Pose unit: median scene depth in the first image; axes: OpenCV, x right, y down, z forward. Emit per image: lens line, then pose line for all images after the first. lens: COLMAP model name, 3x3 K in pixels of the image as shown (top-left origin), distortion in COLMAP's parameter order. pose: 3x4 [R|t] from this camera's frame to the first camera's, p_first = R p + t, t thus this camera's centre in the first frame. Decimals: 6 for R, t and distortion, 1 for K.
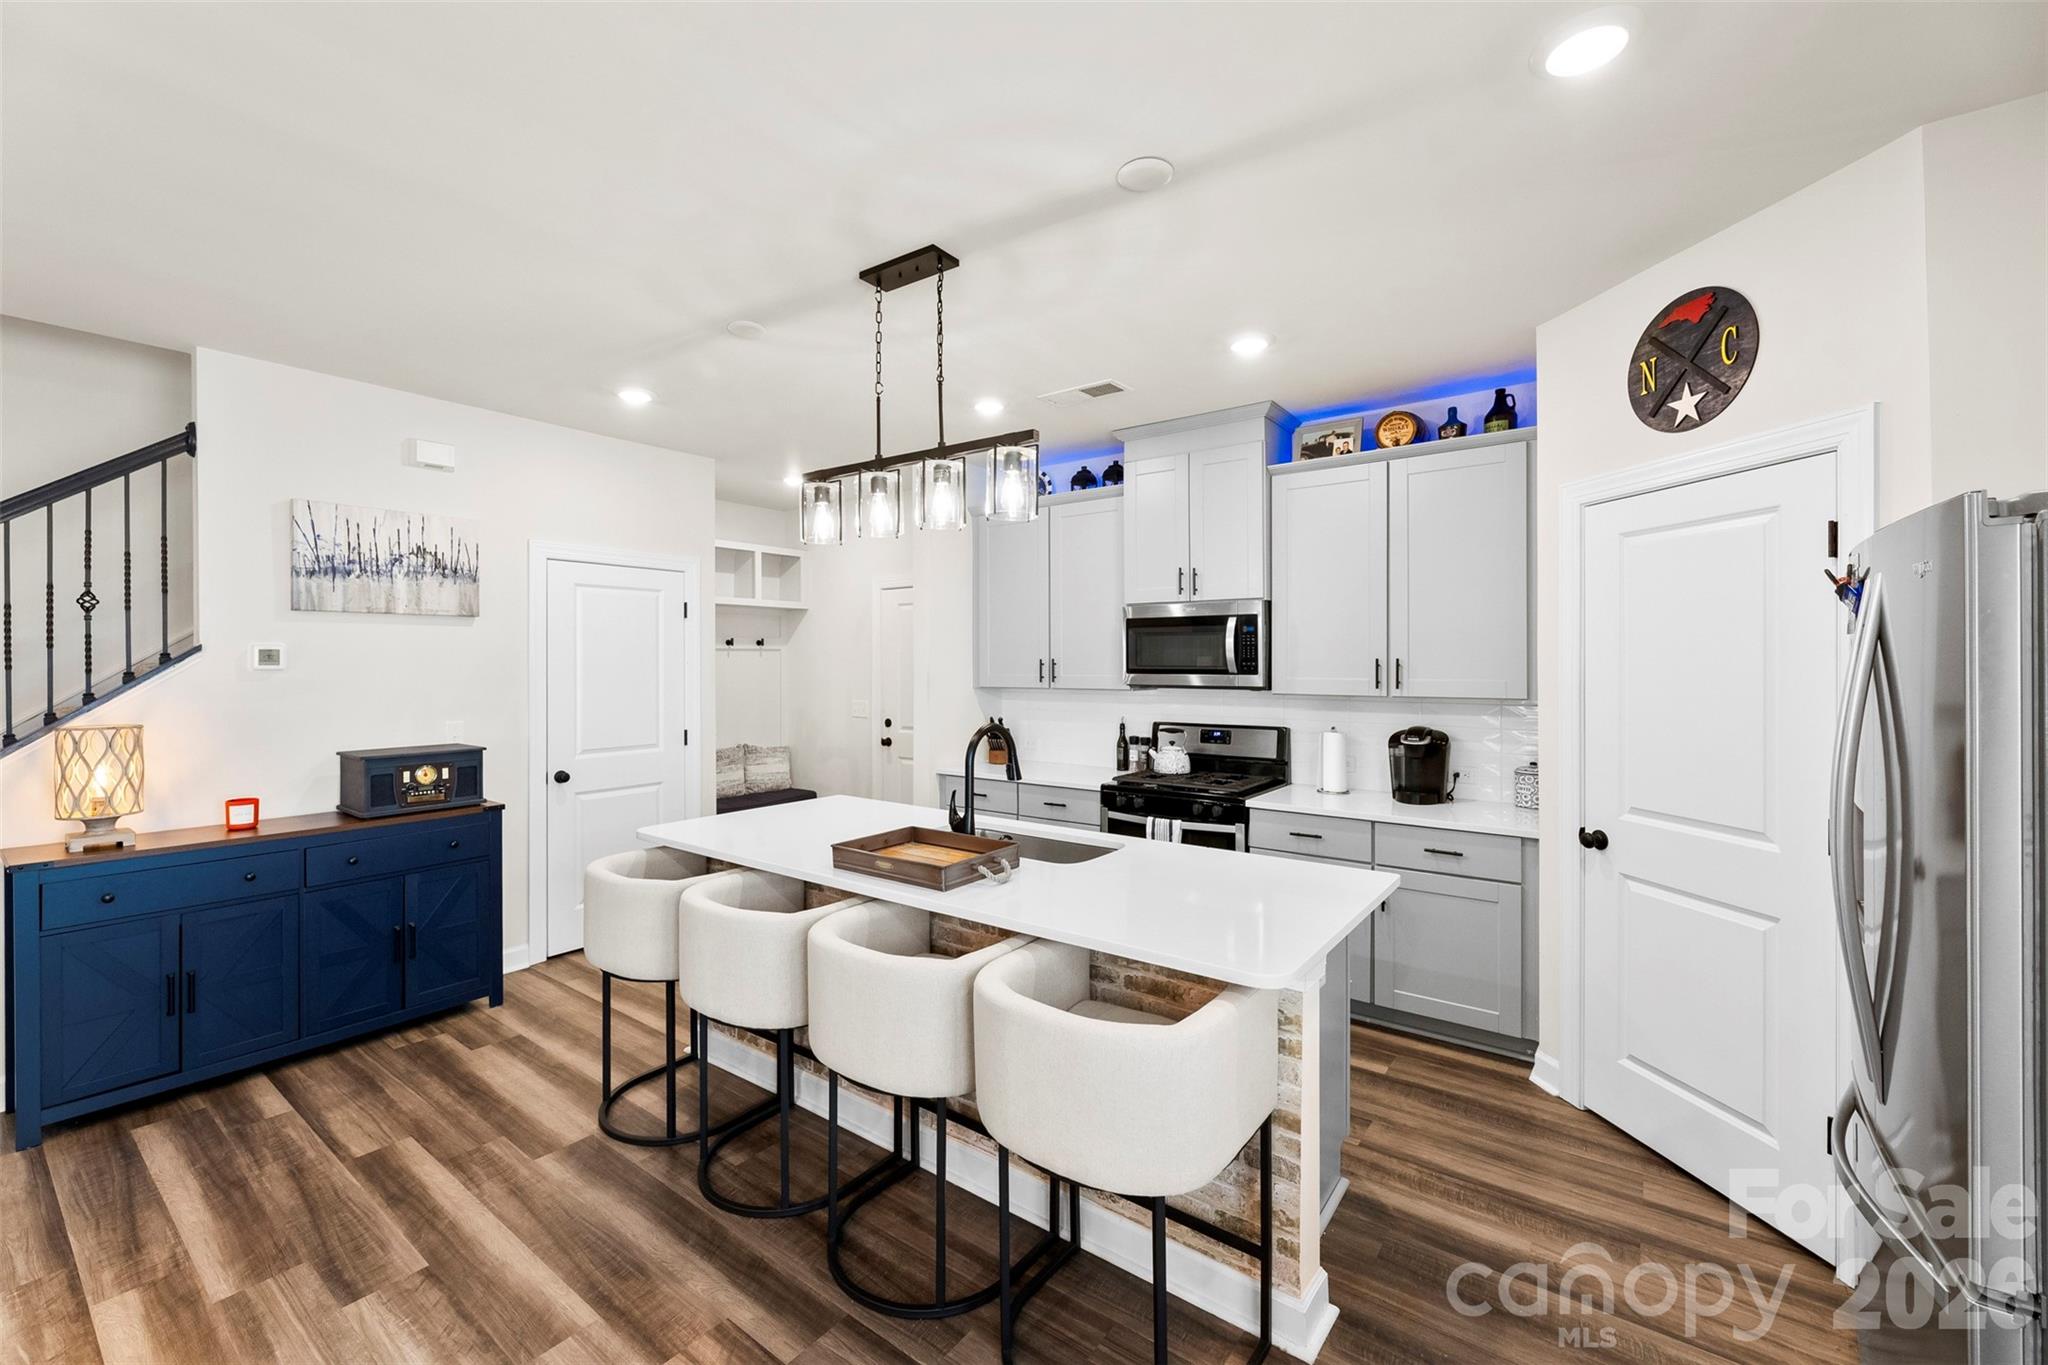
lens RADIAL K [[828.2, 0, 1014.6], [0, 828.2, 662.6], [0, 0, 1]] dist [0.004590, 0.000535]
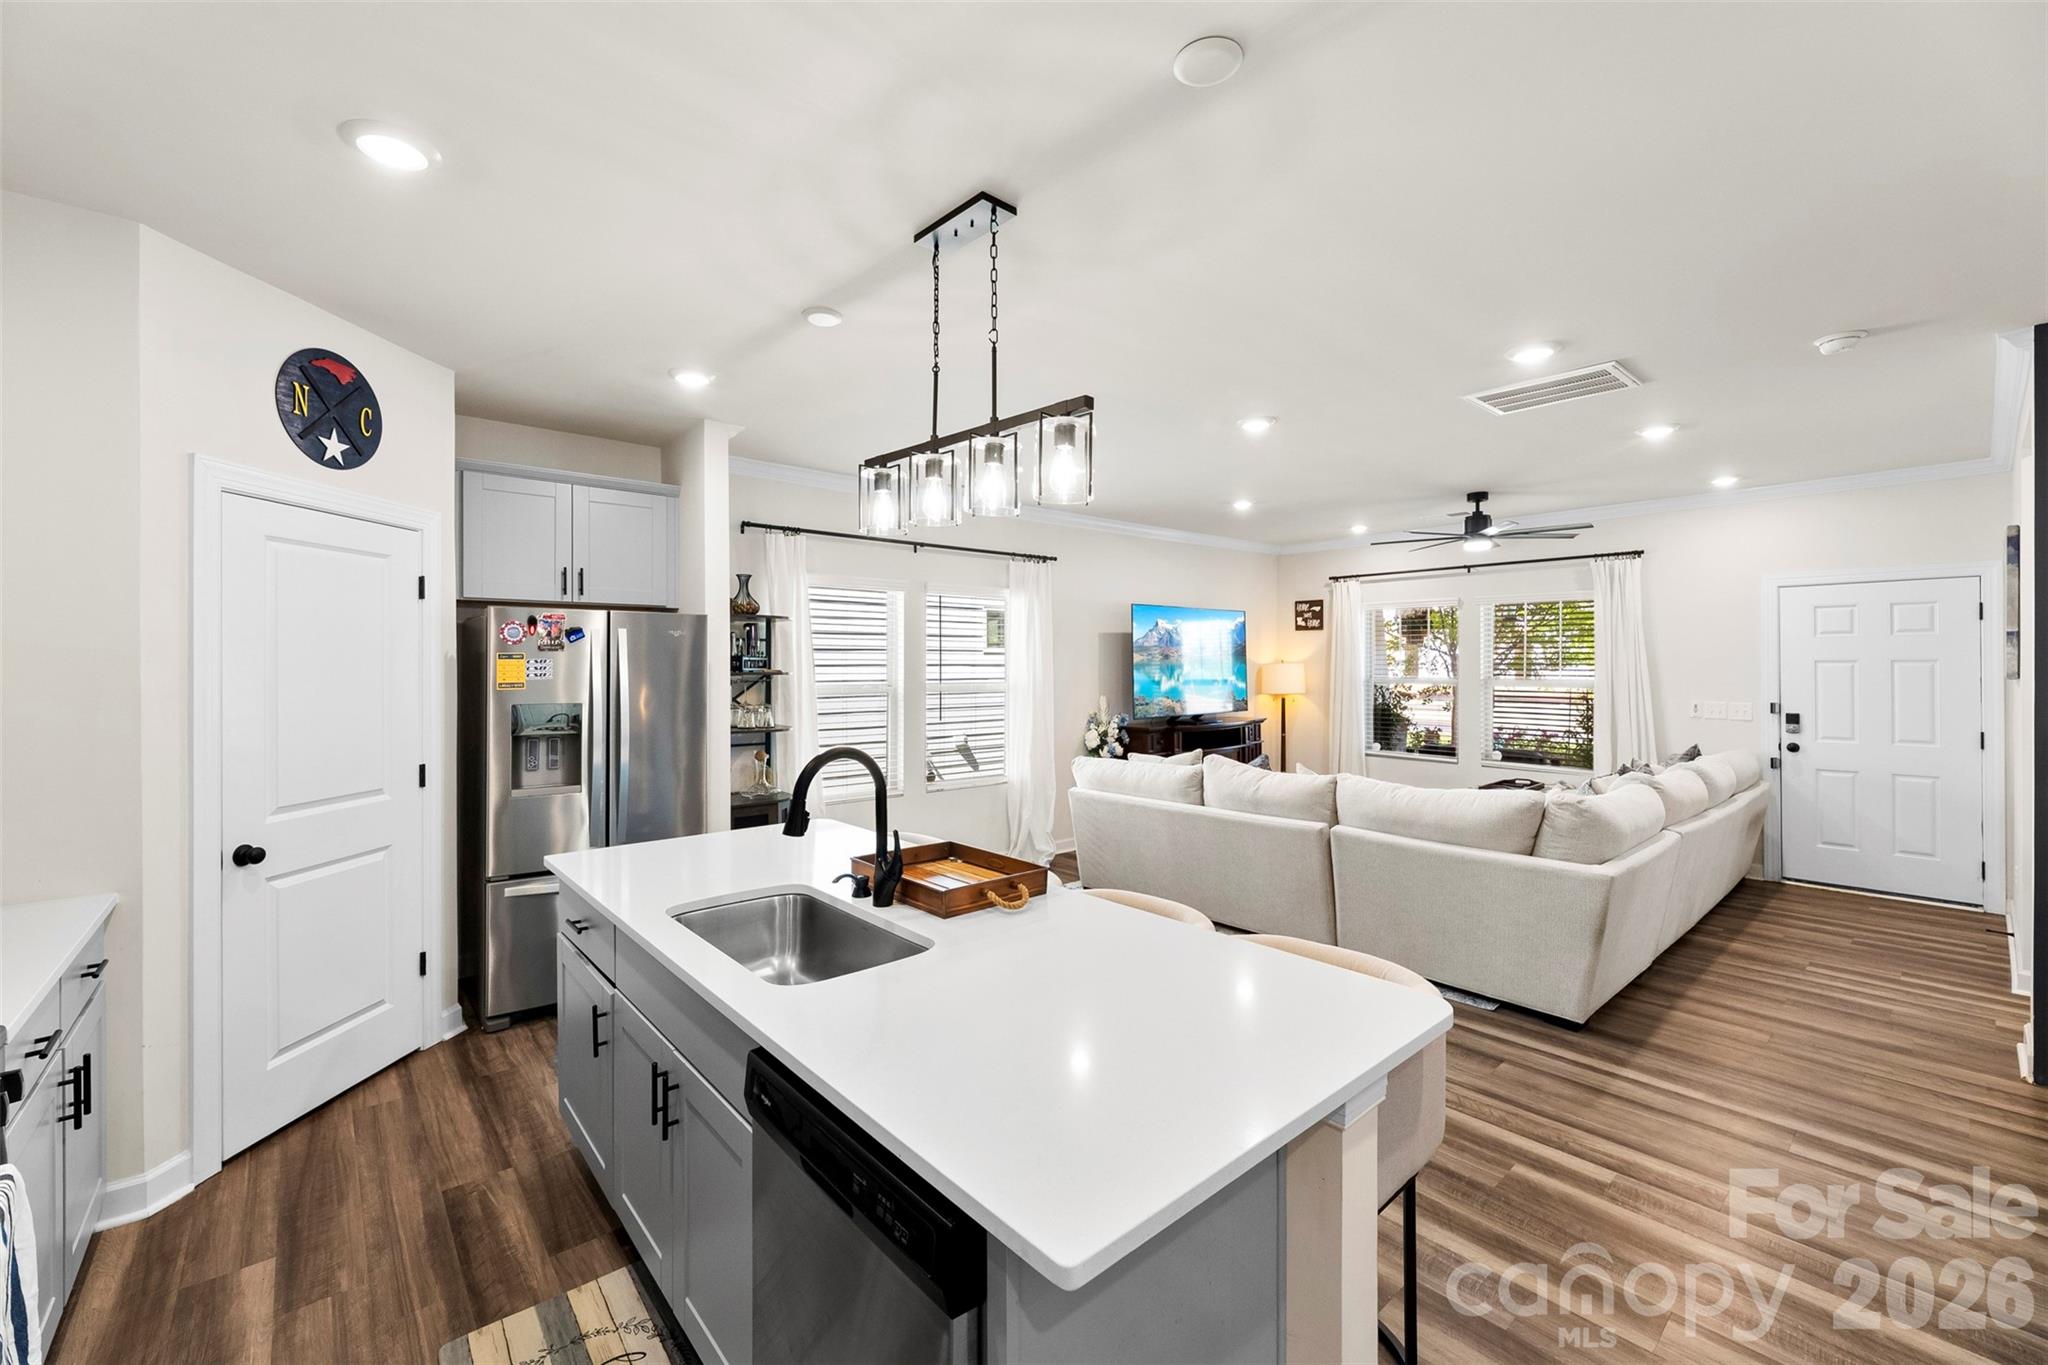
lens RADIAL K [[828.2, 0, 1017.7], [0, 828.2, 668.0], [0, 0, 1]] dist [0.004590, 0.000535]
pose [[-0.975620, -0.000255, 0.219465, -0.274177], [0.001143, 0.999980, 0.006244, -0.001999], [-0.219462, 0.006342, -0.975600, 1.340762]]
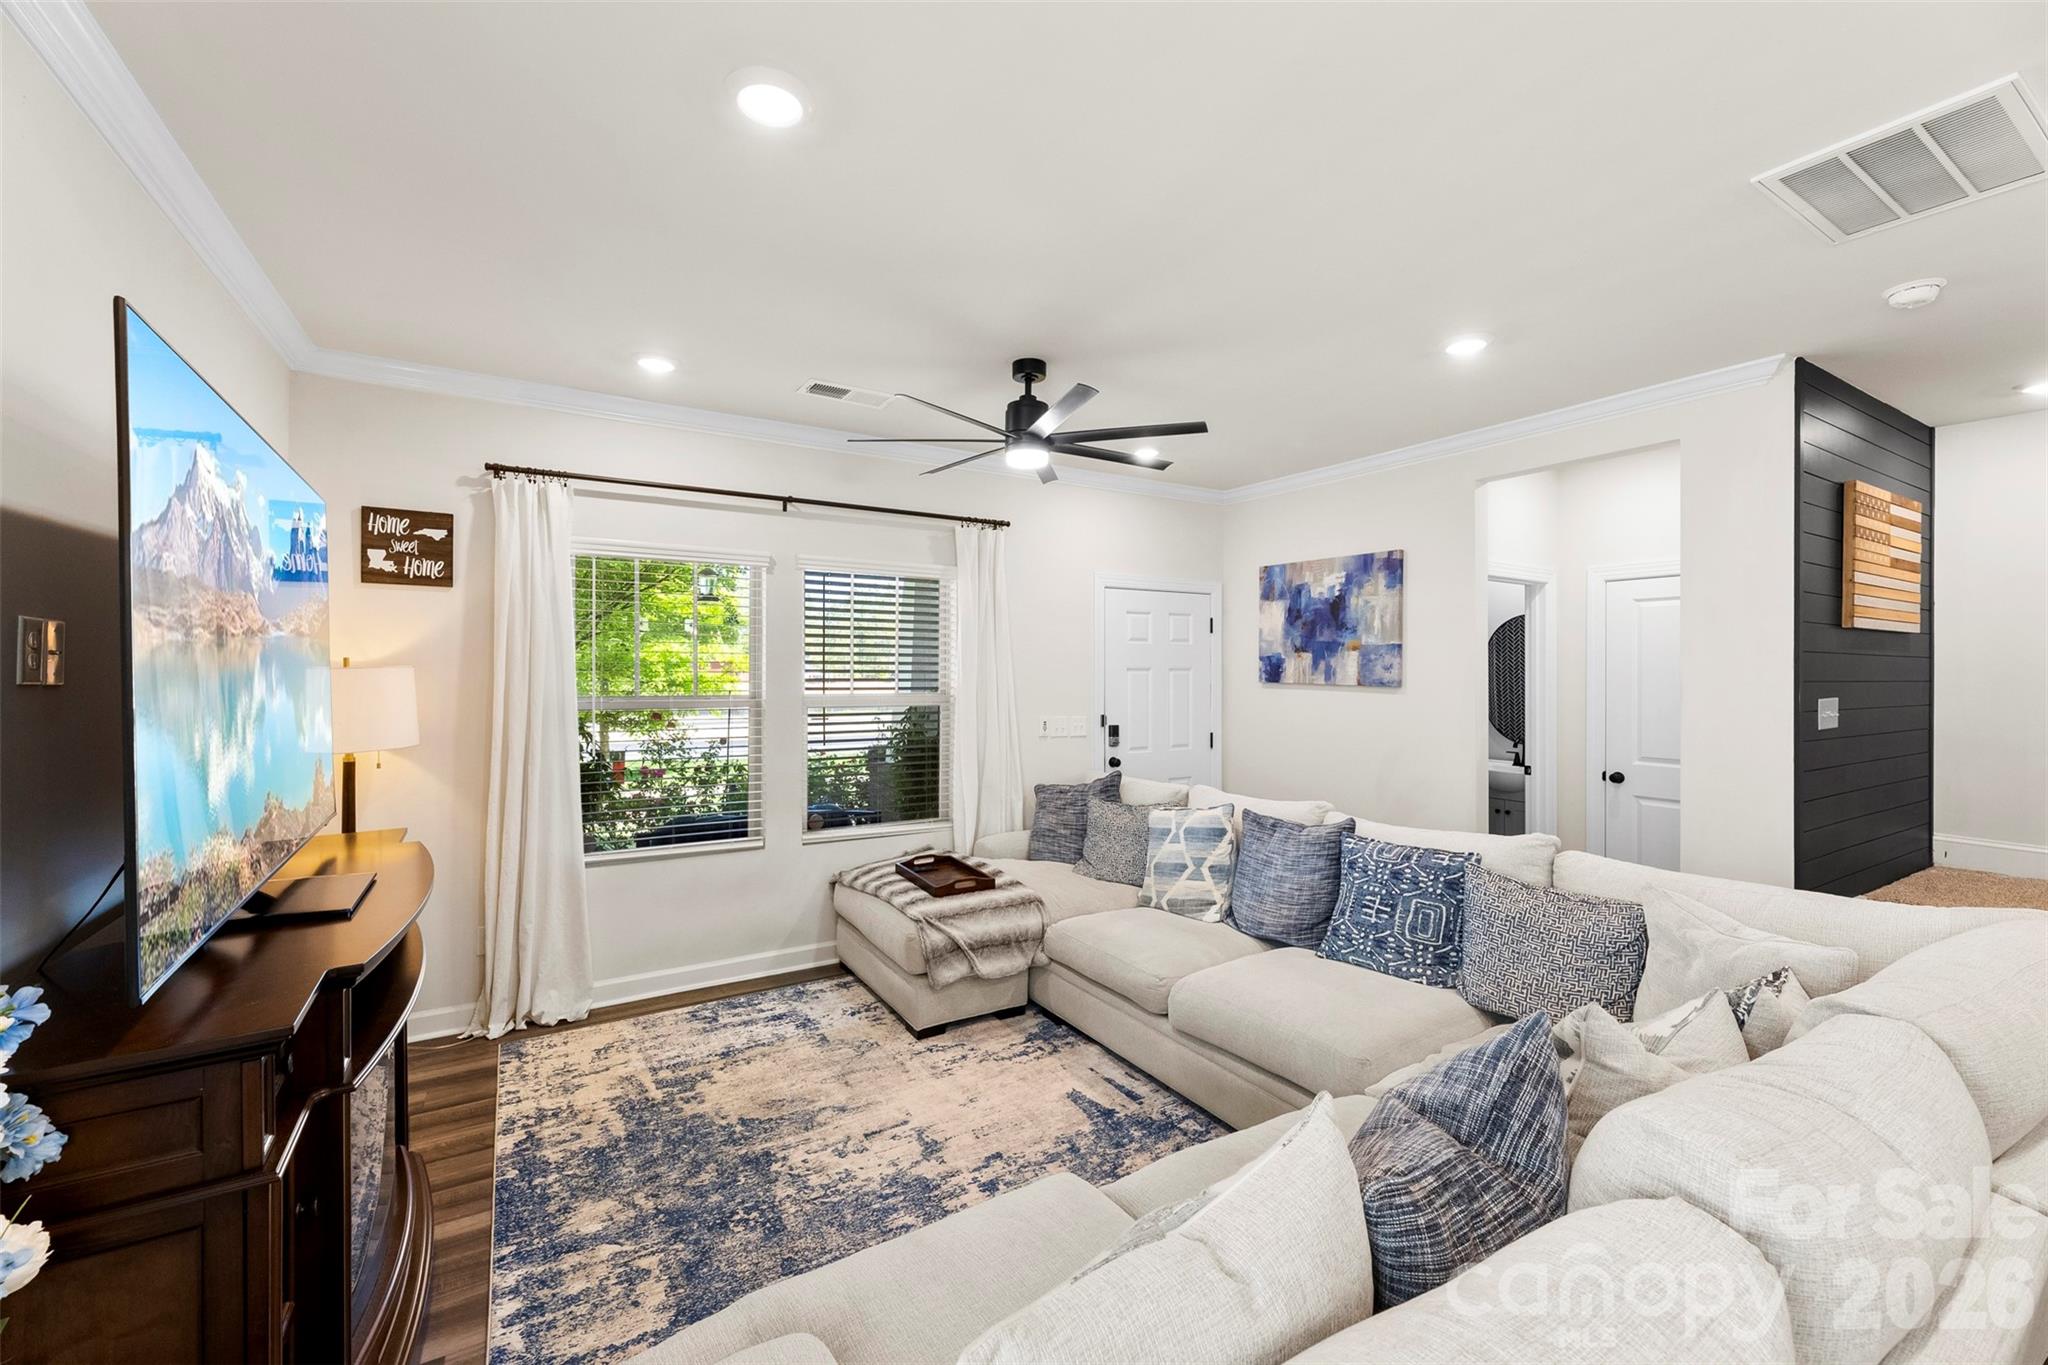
lens RADIAL K [[828.2, 0, 1003.1], [0, 828.2, 676.3], [0, 0, 1]] dist [0.004590, 0.000535]
pose [[-0.380440, 0.004240, -0.924796, 0.057619], [-0.005359, 0.999963, 0.006790, 0.000960], [0.924790, 0.007539, -0.380403, -0.170663]]
